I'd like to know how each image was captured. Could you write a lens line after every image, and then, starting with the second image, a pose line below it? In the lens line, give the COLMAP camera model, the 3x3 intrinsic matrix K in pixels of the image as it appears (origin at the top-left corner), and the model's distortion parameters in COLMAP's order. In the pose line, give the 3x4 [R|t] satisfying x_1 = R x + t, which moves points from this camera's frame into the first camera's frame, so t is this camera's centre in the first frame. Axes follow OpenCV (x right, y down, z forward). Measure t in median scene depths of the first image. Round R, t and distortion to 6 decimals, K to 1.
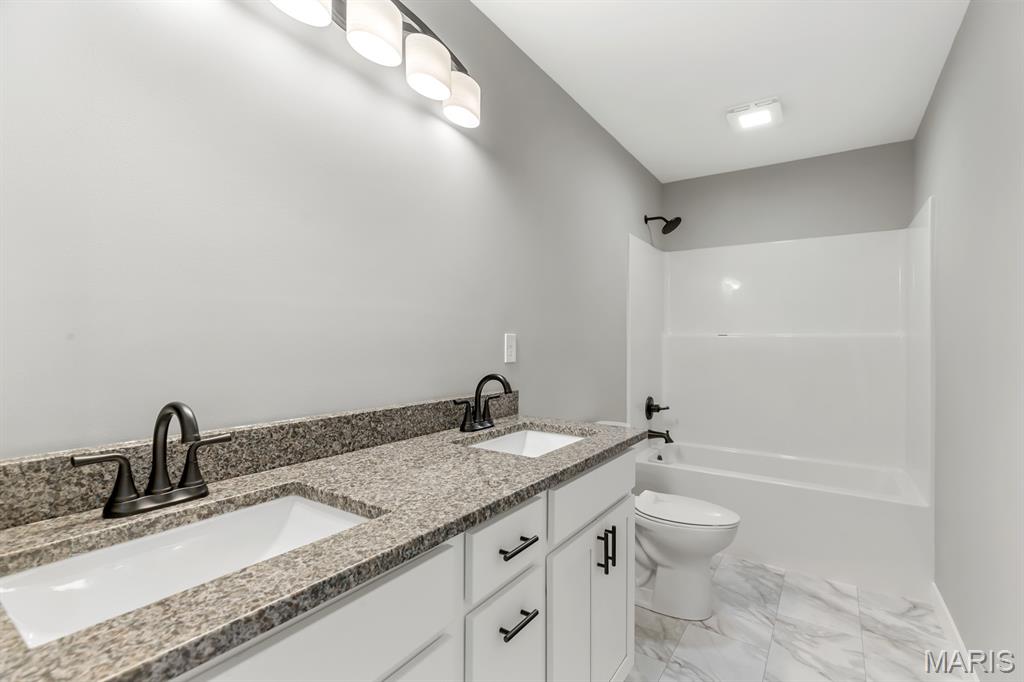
lens RADIAL K [[467.4, 0, 515.1], [0, 467.4, 343.4], [0, 0, 1]] dist [0.003633, 0.000274]
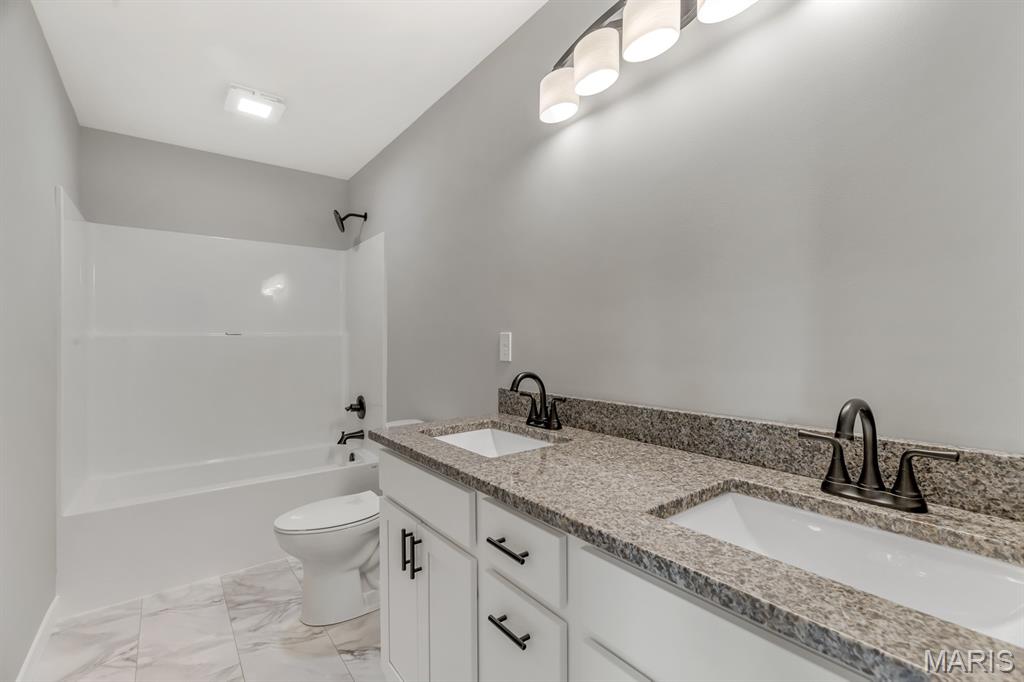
lens RADIAL K [[443.4, 0, 518.8], [0, 443.4, 339.5], [0, 0, 1]] dist [0.016959, 0.000254]
pose [[-0.303953, -0.005116, -0.952673, 0.806134], [0.006093, 0.999955, -0.007314, 0.003124], [0.952668, -0.008028, -0.303908, 1.183179]]
